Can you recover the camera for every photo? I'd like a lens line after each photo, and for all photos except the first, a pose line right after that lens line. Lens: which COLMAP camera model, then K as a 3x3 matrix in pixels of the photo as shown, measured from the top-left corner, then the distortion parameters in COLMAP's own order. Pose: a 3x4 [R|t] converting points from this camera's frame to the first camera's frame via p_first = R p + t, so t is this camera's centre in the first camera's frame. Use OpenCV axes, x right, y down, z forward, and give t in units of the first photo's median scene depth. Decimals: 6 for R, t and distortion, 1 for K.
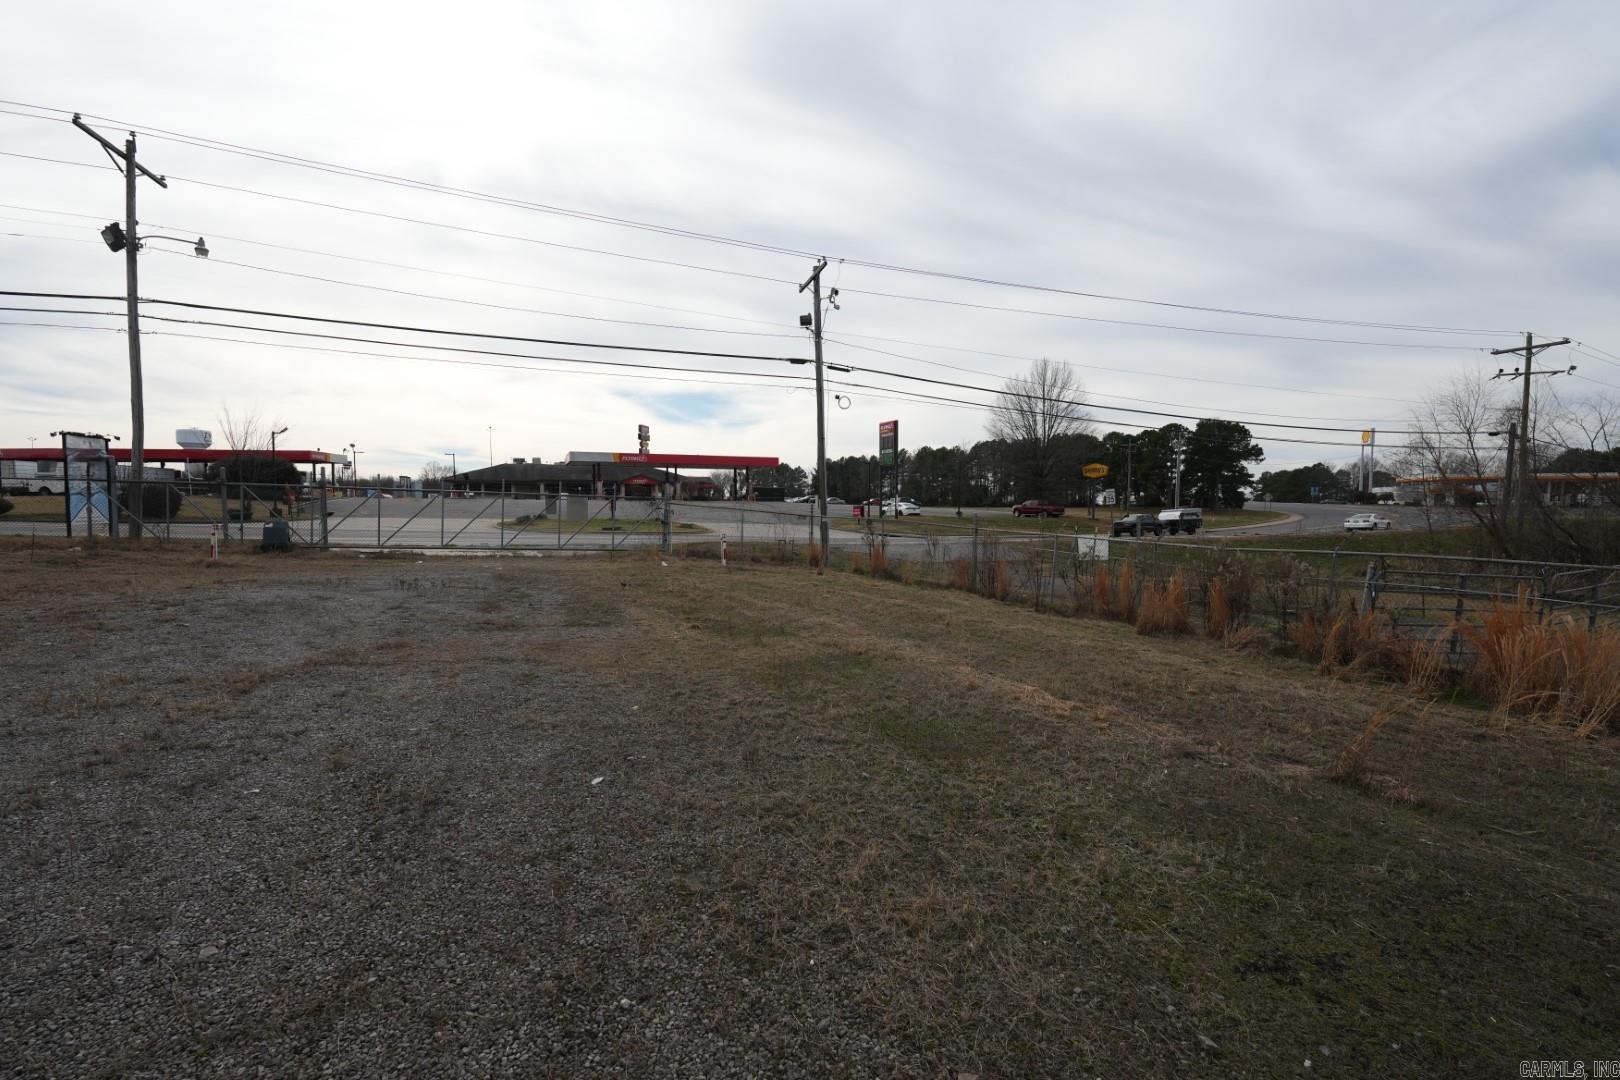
lens RADIAL K [[705.9, 0, 804.0], [0, 705.9, 541.1], [0, 0, 1]] dist [-0.015862, 0.009378]
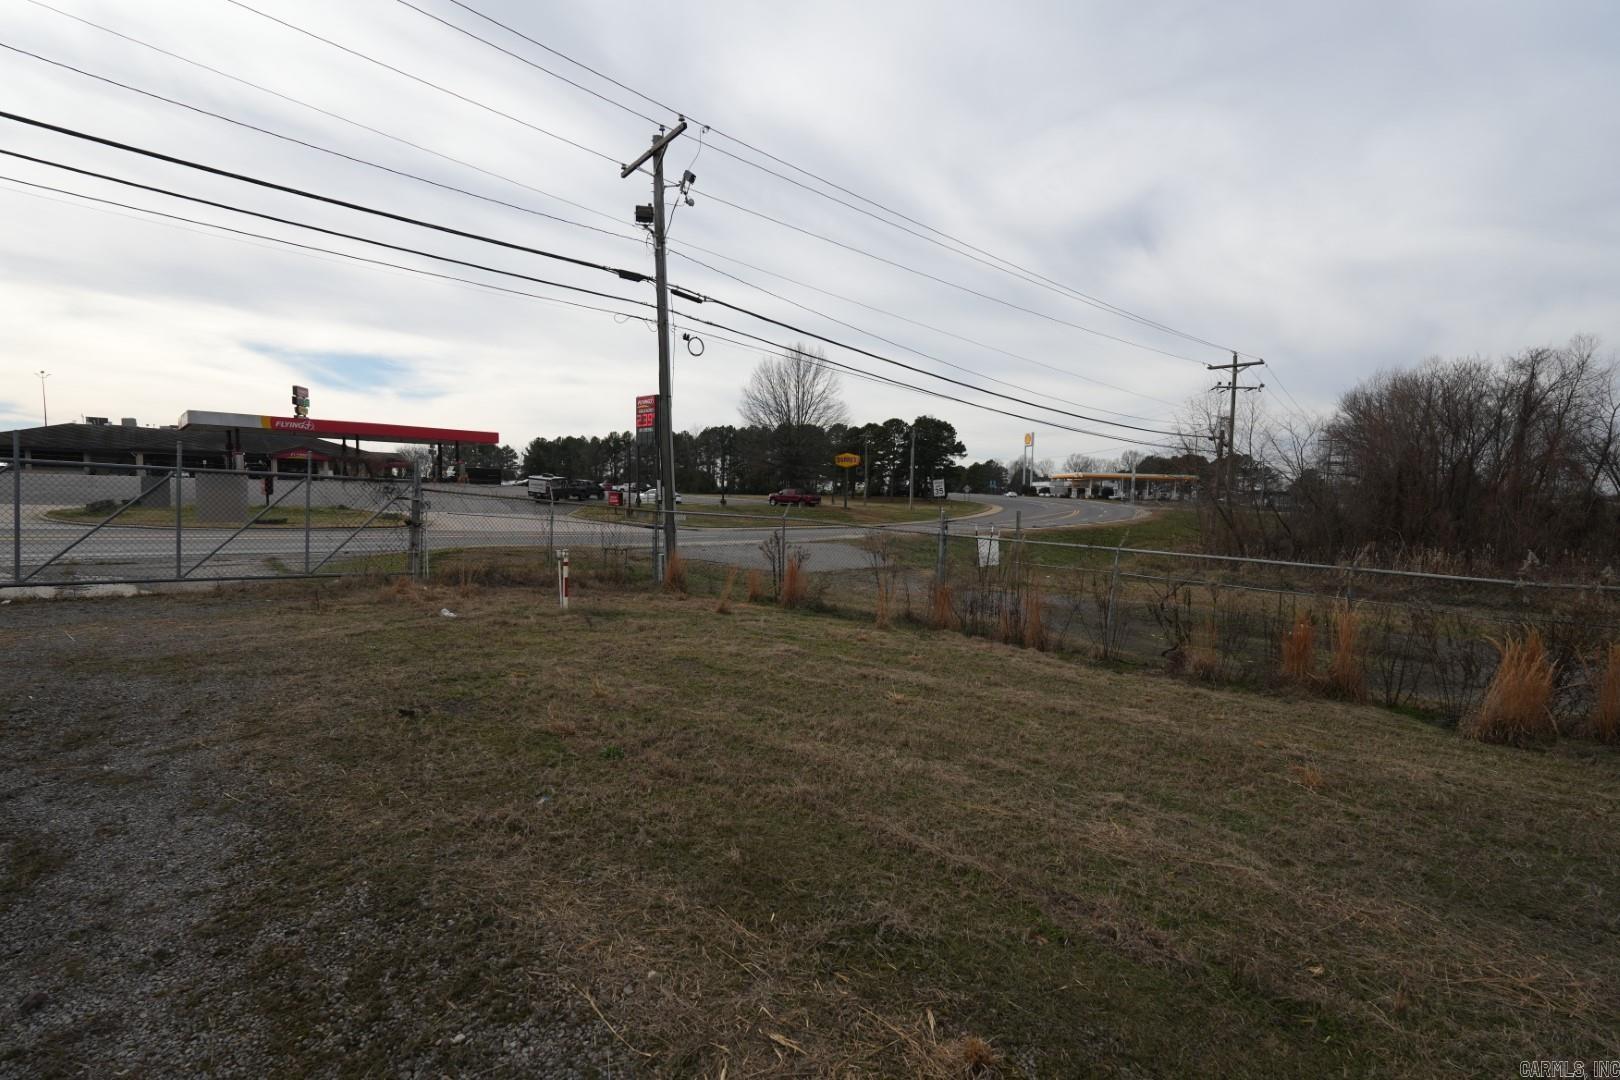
lens RADIAL K [[705.9, 0, 804.0], [0, 705.9, 541.1], [0, 0, 1]] dist [-0.015862, 0.009378]
pose [[0.920923, -0.011737, 0.389567, -0.035729], [0.003792, 0.999769, 0.021157, -0.006385], [-0.389725, -0.018007, 0.920755, 0.099311]]
